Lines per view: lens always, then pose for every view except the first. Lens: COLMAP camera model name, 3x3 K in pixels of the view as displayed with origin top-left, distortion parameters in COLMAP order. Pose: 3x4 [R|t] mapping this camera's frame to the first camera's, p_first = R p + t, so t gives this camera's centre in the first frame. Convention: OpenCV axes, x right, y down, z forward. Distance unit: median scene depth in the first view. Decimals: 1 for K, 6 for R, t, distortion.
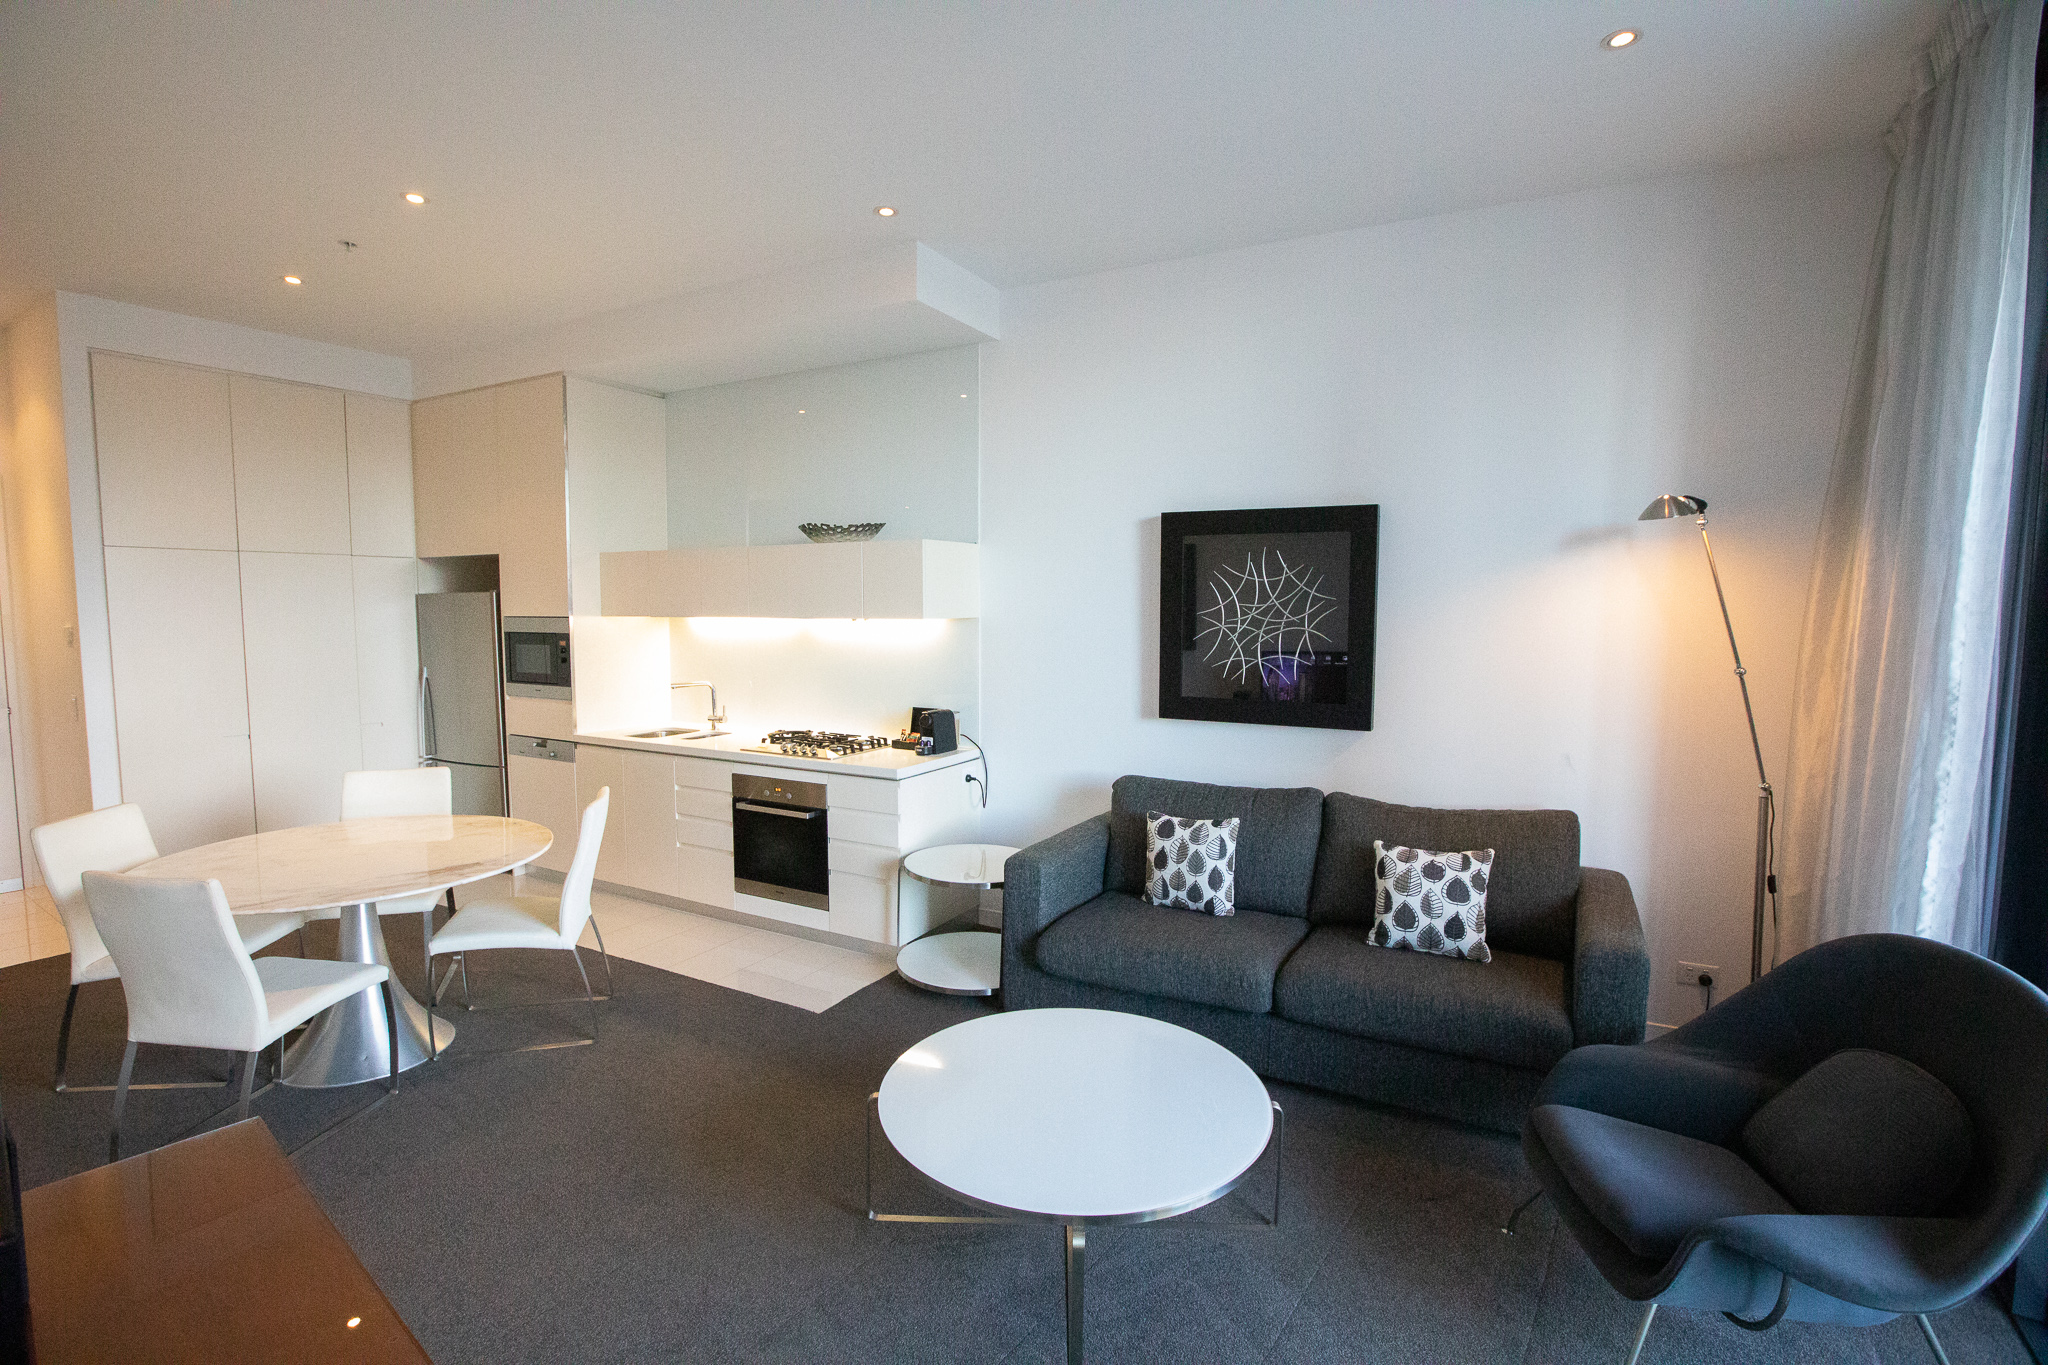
lens RADIAL K [[942.7, 0, 996.2], [0, 942.7, 677.0], [0, 0, 1]] dist [-0.043998, 0.015867]
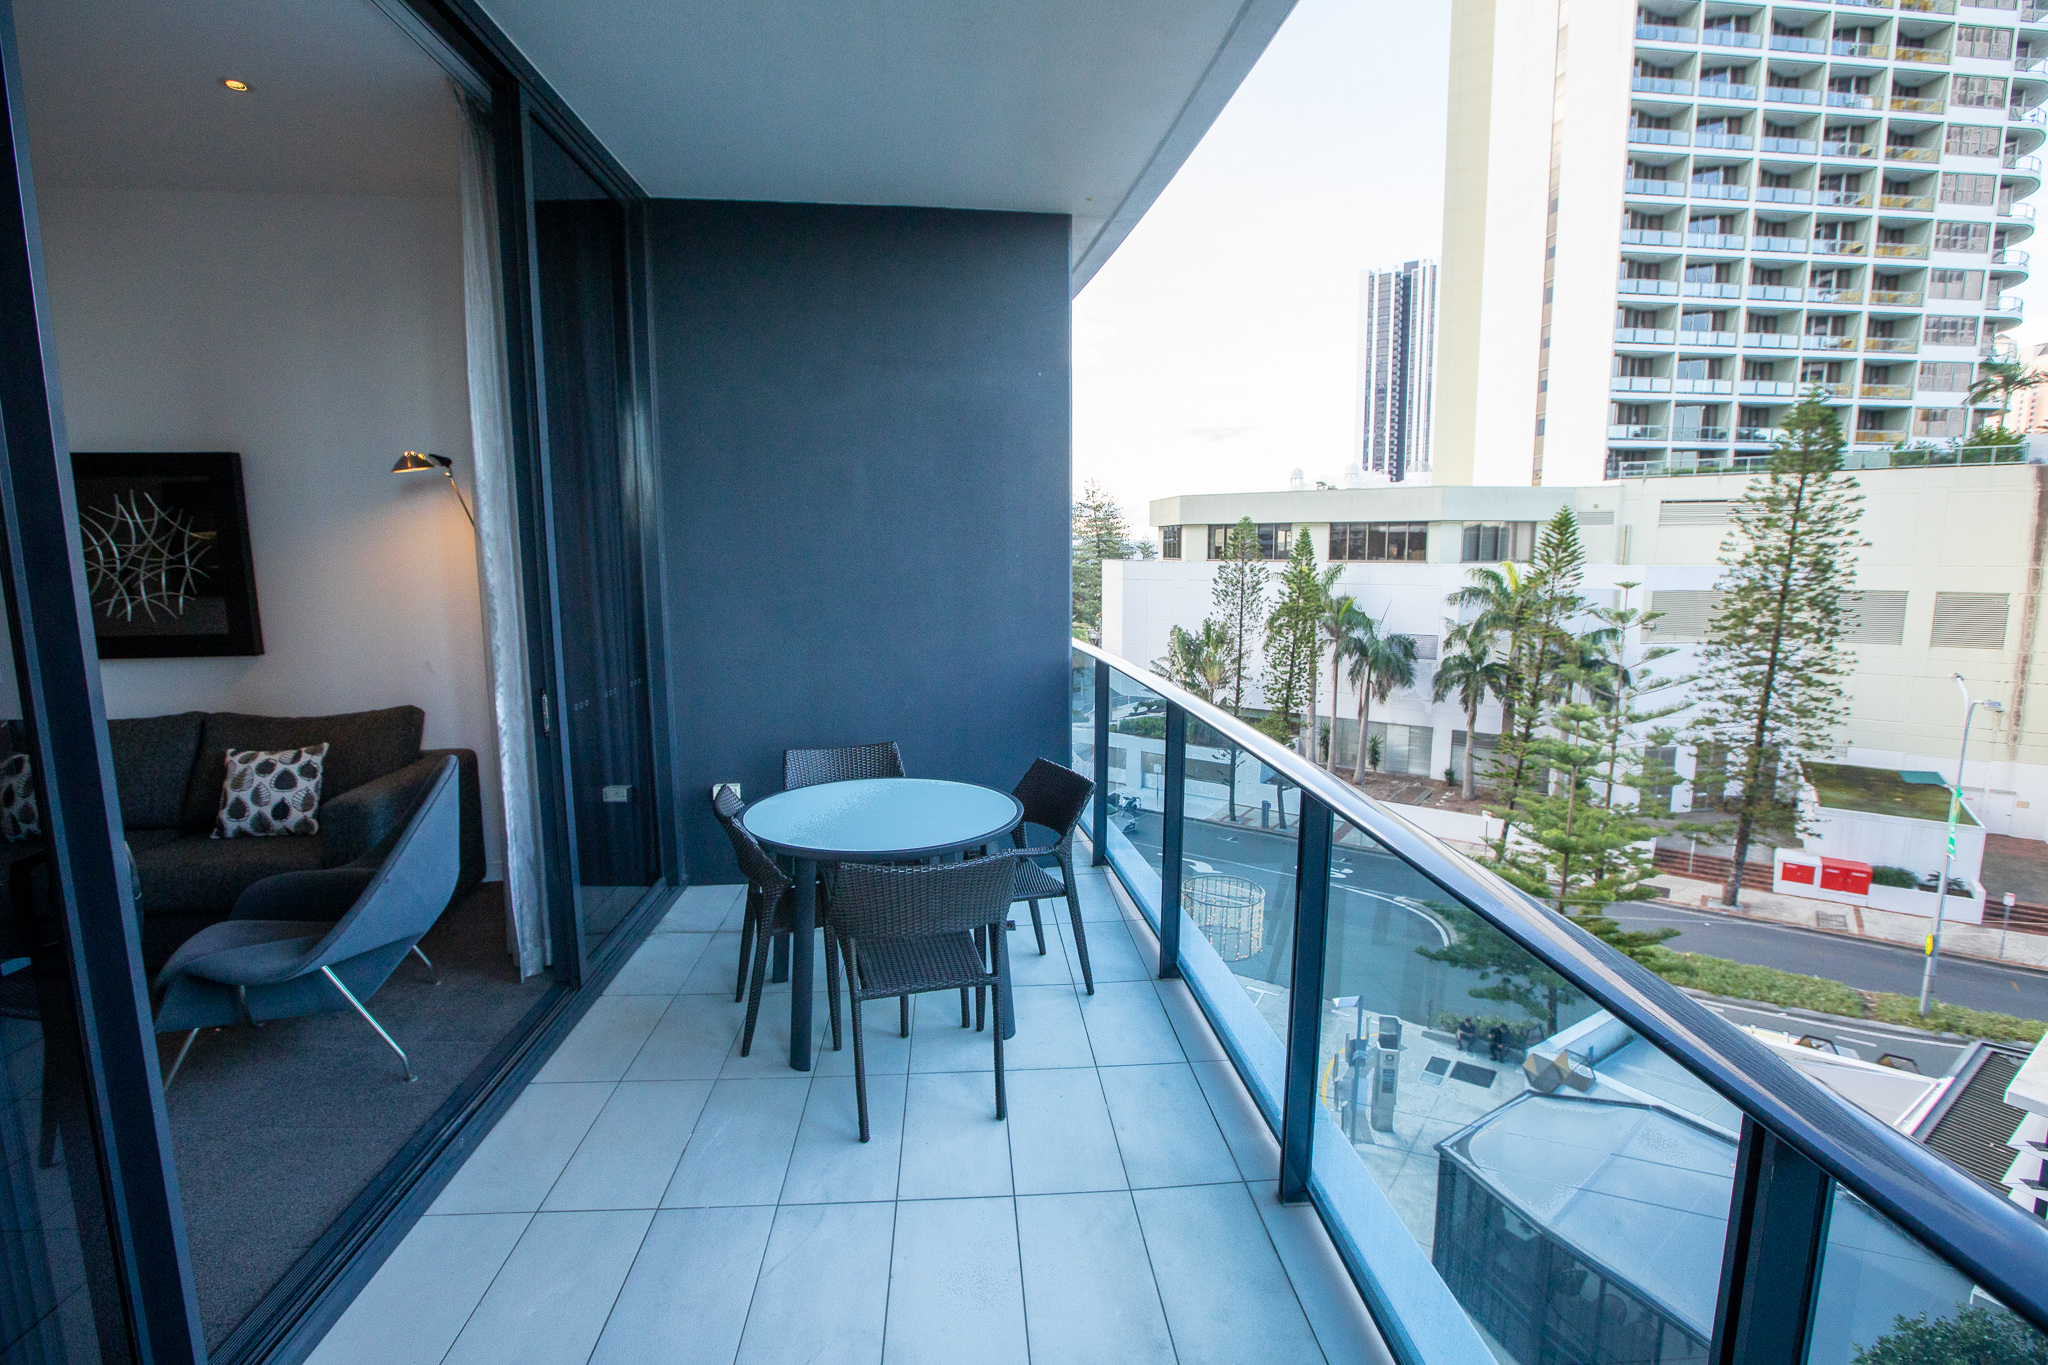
lens RADIAL K [[942.7, 0, 996.2], [0, 942.7, 677.0], [0, 0, 1]] dist [-0.043998, 0.015867]
pose [[0.806216, -0.089029, 0.584885, 0.506279], [0.054695, 0.995595, 0.076153, 0.051487], [-0.589088, -0.029405, 0.807534, -0.460371]]
